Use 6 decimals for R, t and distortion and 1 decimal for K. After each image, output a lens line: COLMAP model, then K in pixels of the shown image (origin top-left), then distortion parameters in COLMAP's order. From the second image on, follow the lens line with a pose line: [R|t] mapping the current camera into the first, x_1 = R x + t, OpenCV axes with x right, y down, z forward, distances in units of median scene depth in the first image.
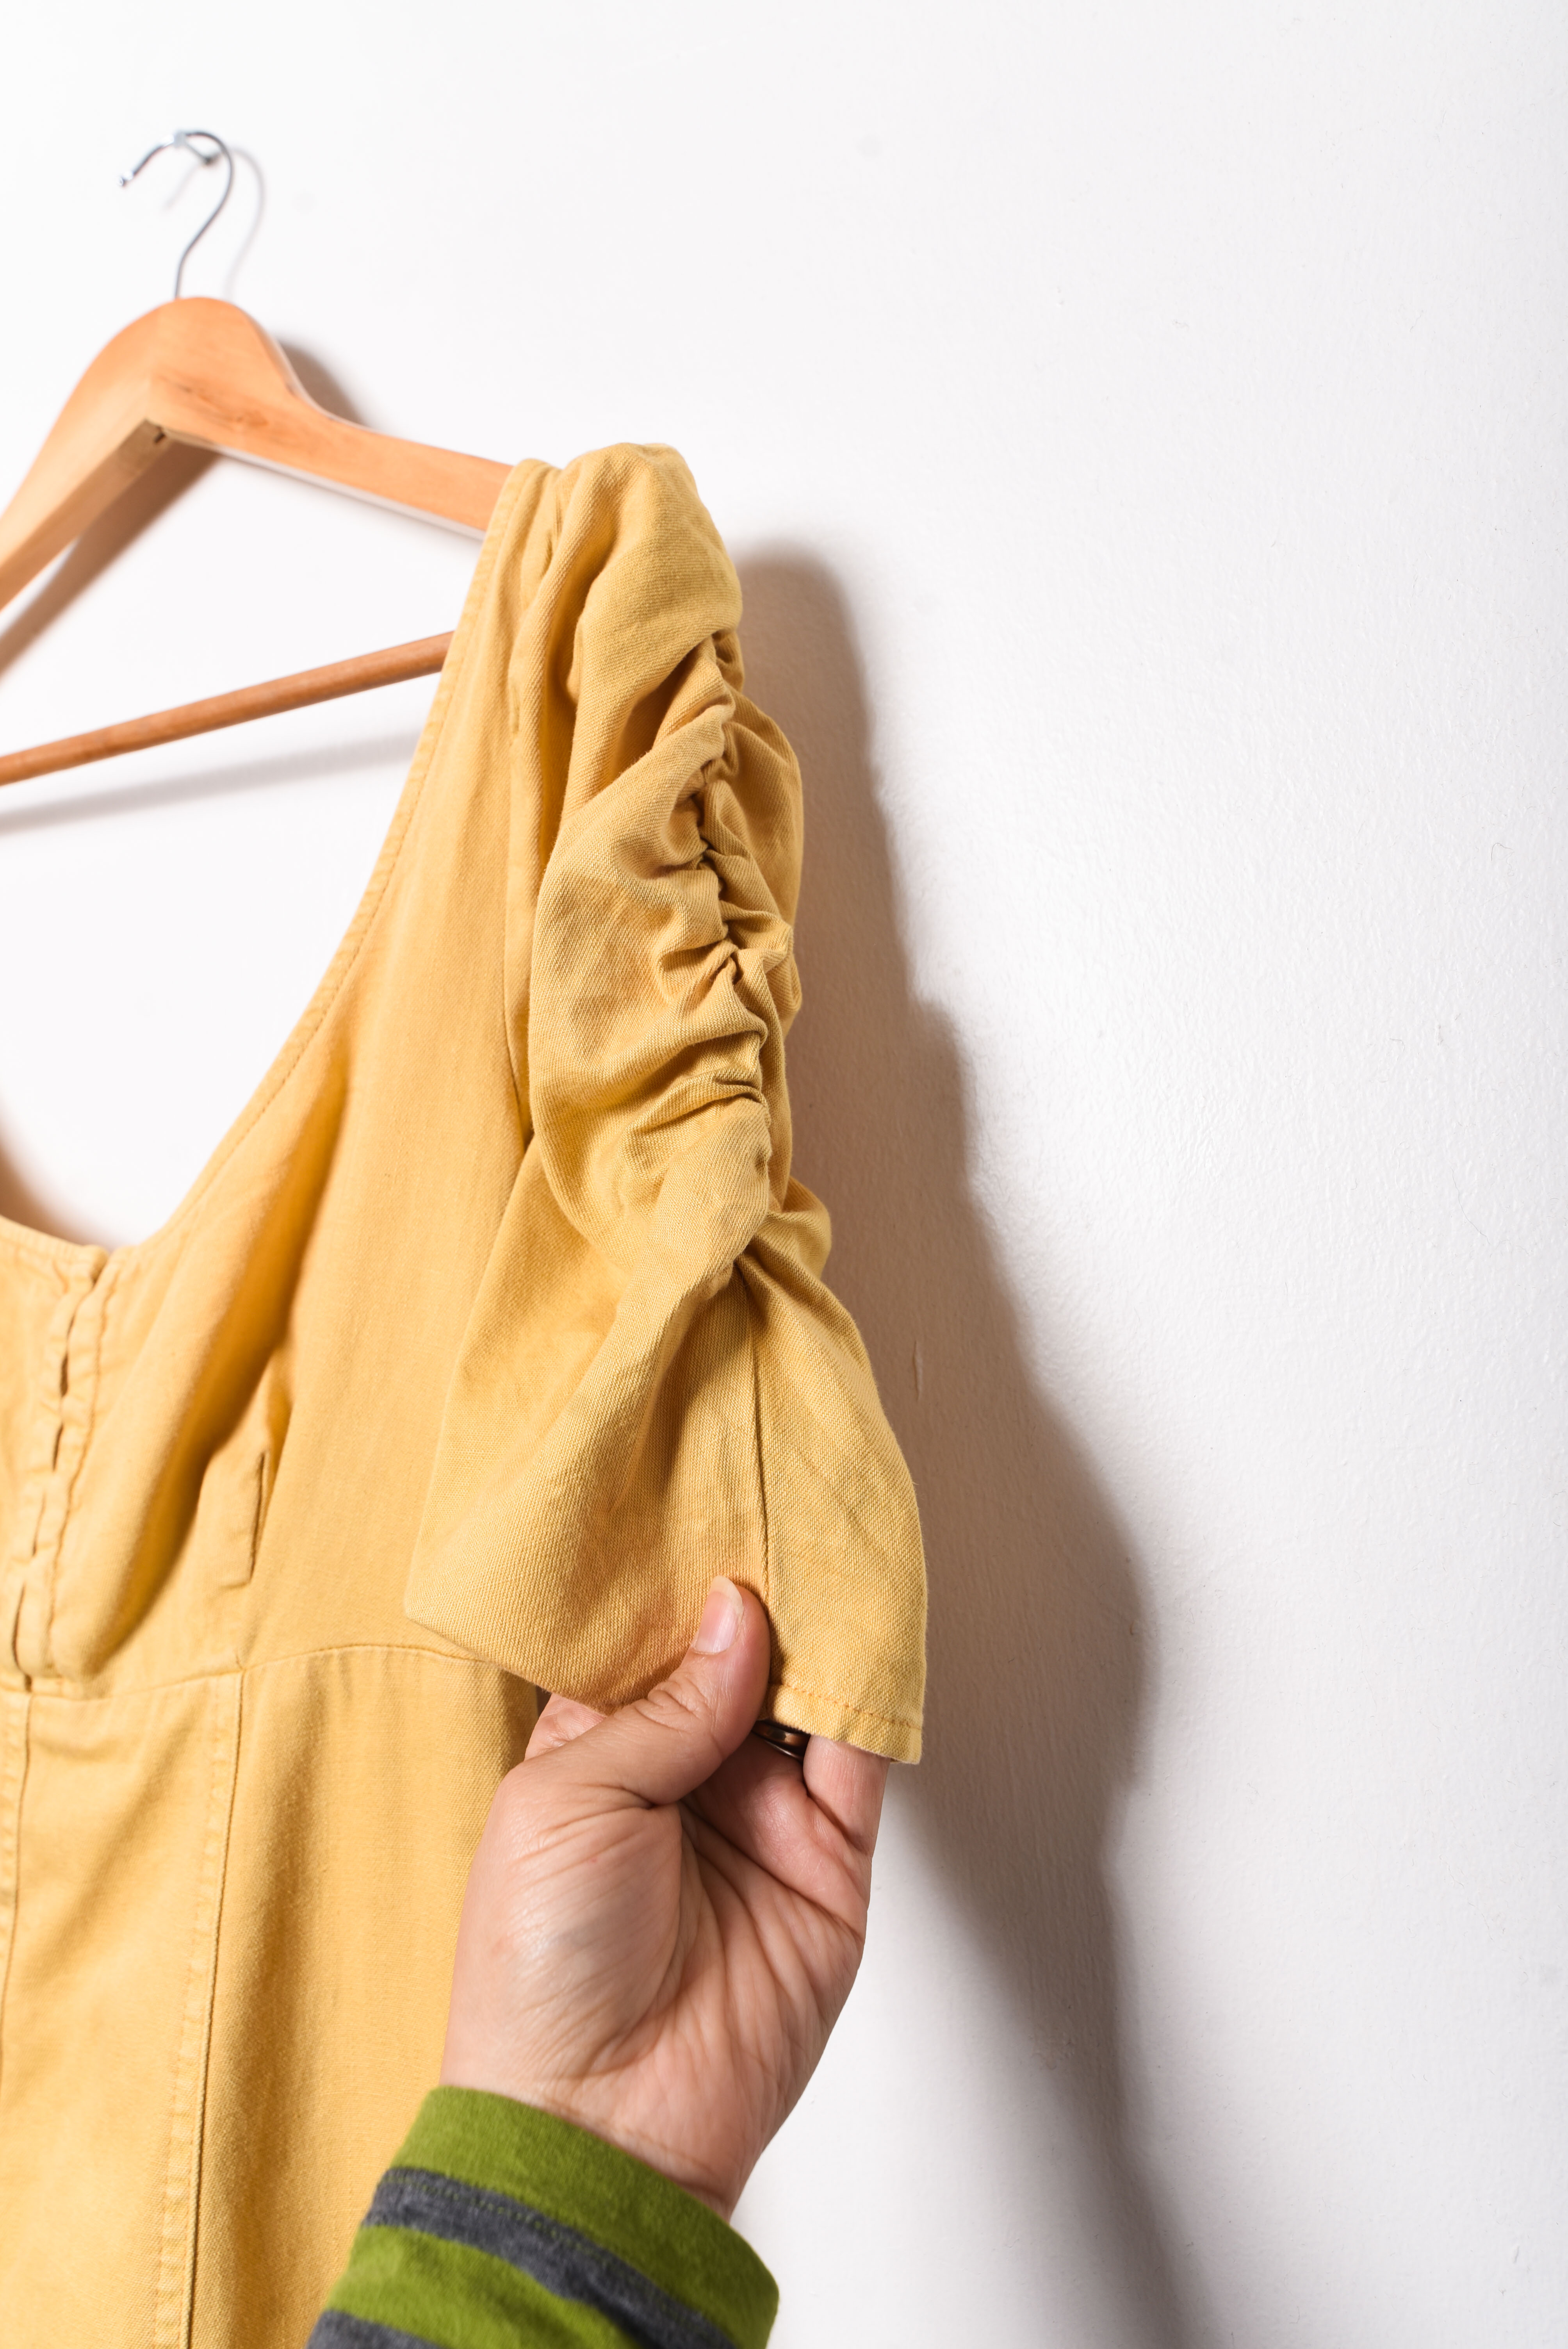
lens RADIAL K [[1635.4, 0, 782.2], [0, 1635.4, 1140.5], [0, 0, 1]] dist [-0.007982, -0.000455]
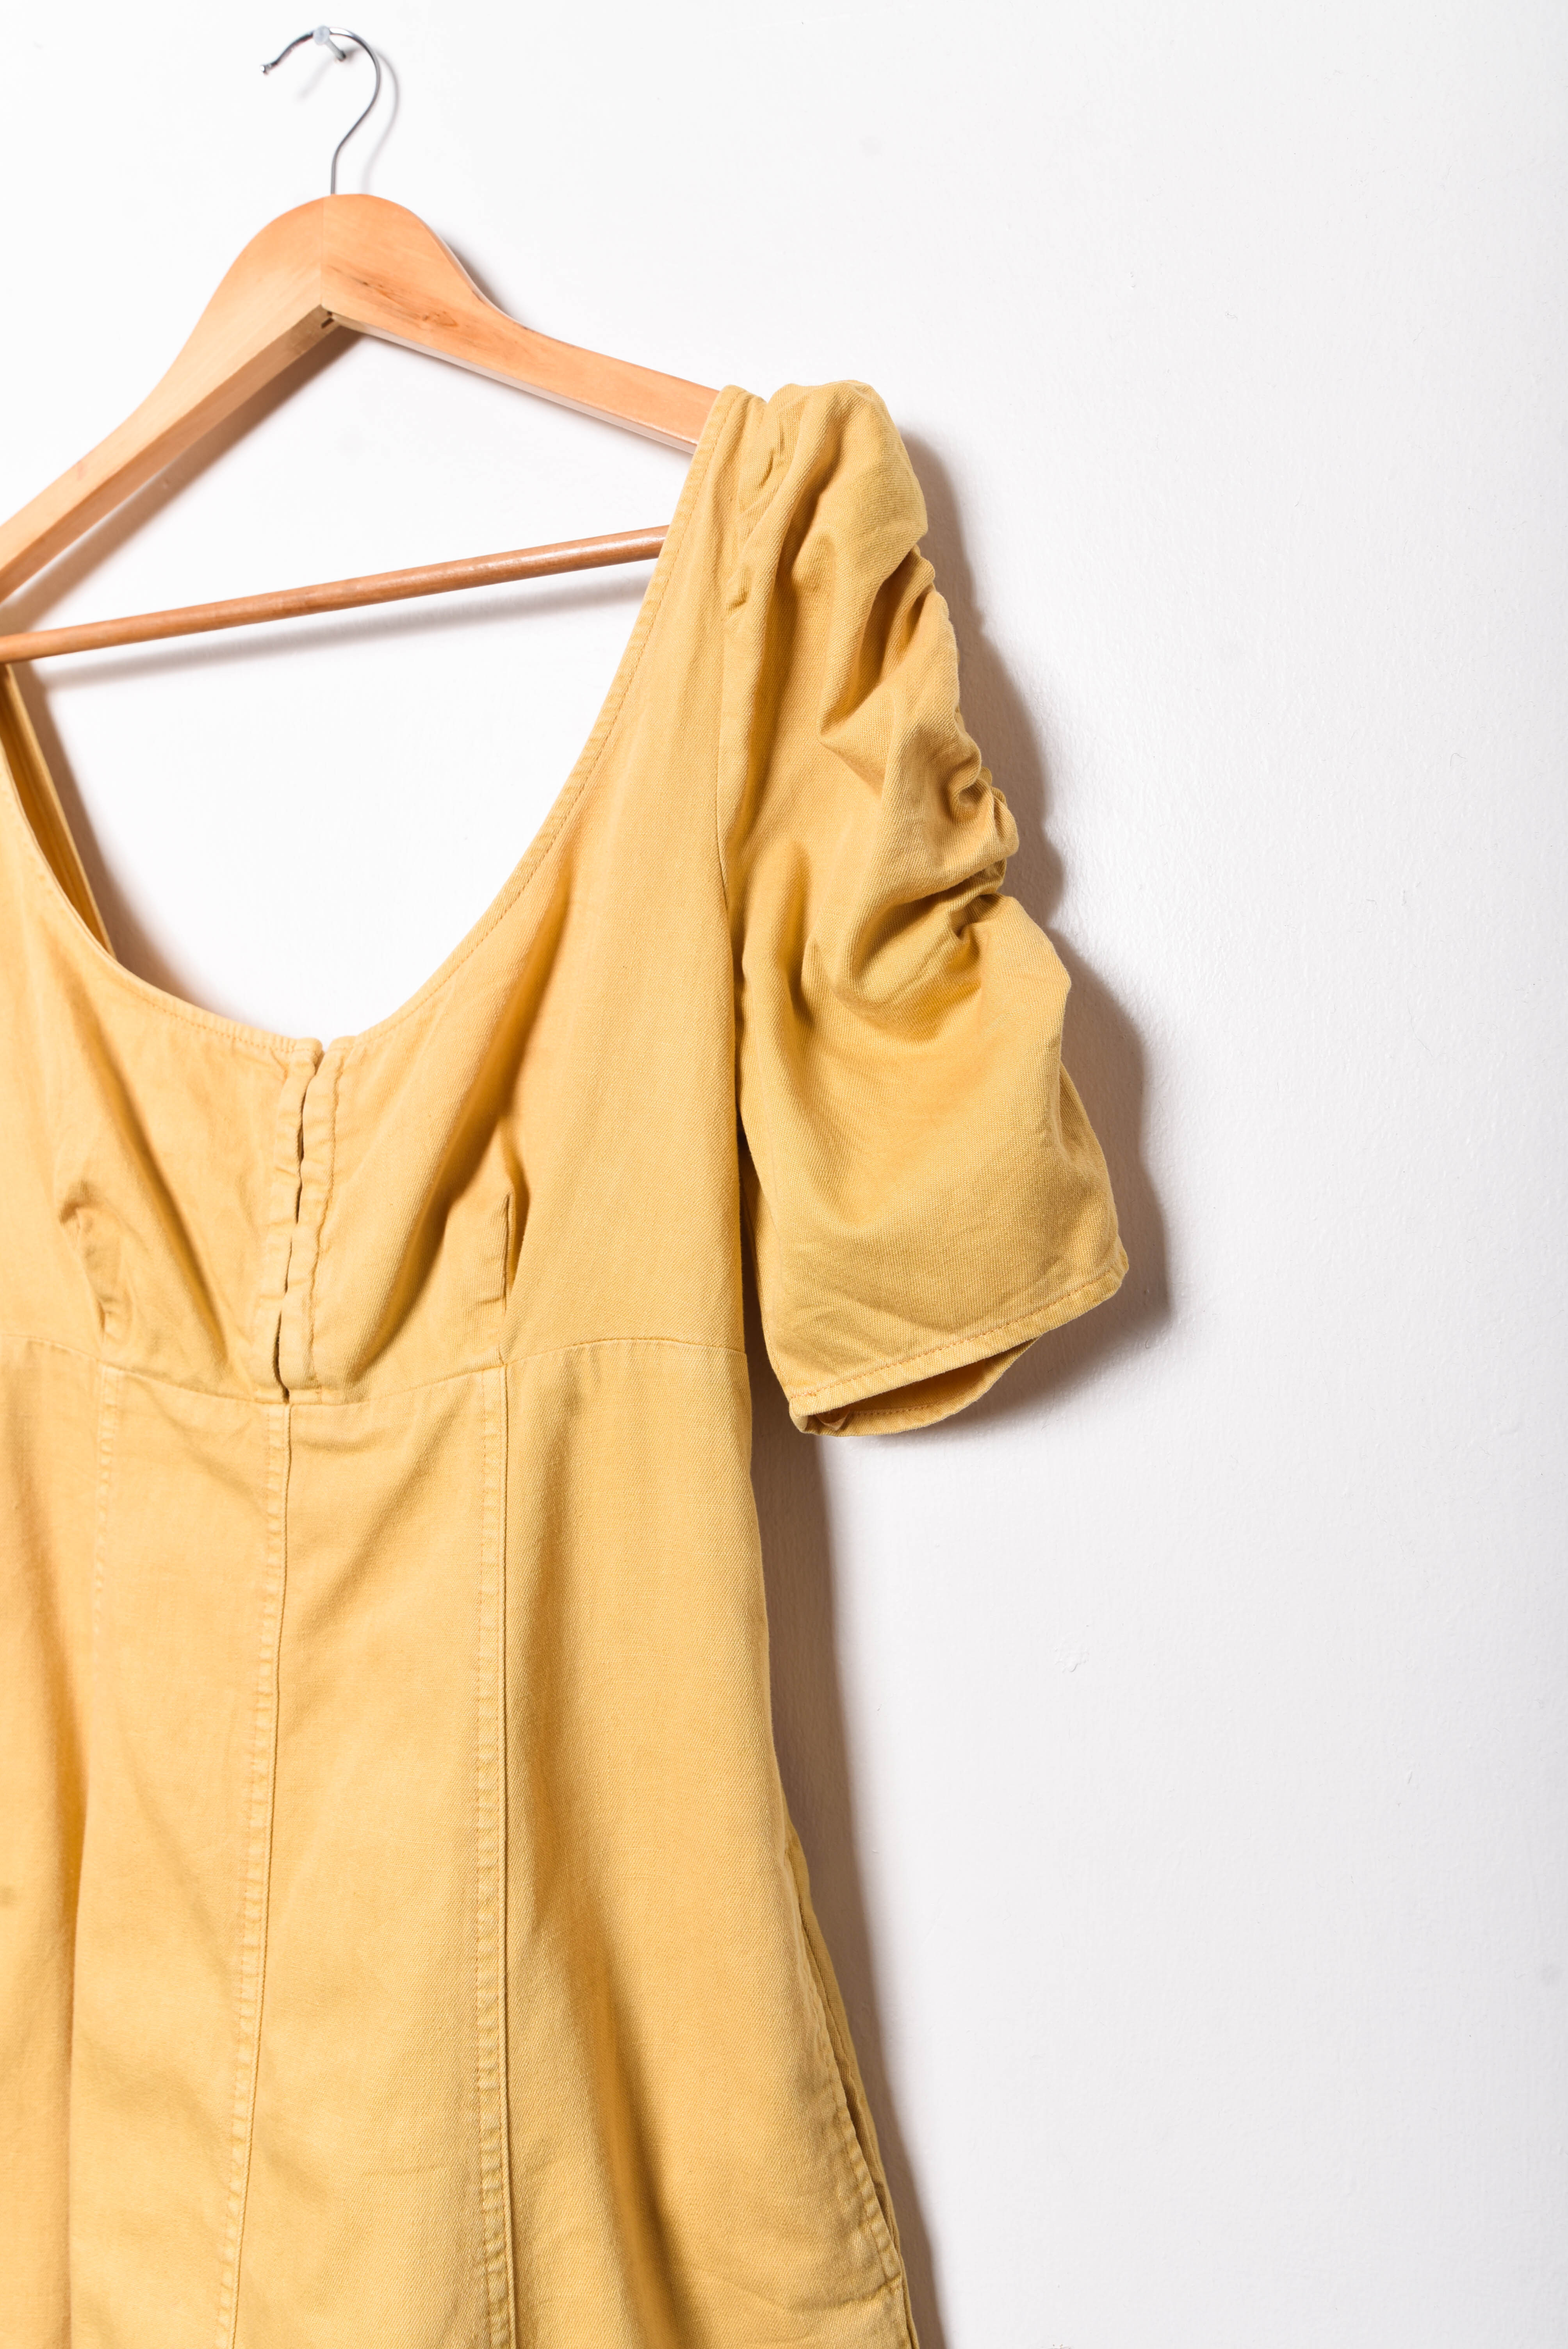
lens RADIAL K [[1638.7, 0, 784.0], [0, 1638.7, 1174.5], [0, 0, 1]] dist [-0.001526, -0.002339]
pose [[0.984196, 0.004076, 0.177036, -0.329297], [-0.013428, 0.998574, 0.051660, 0.108141], [-0.176573, -0.053221, 0.982848, -0.245503]]
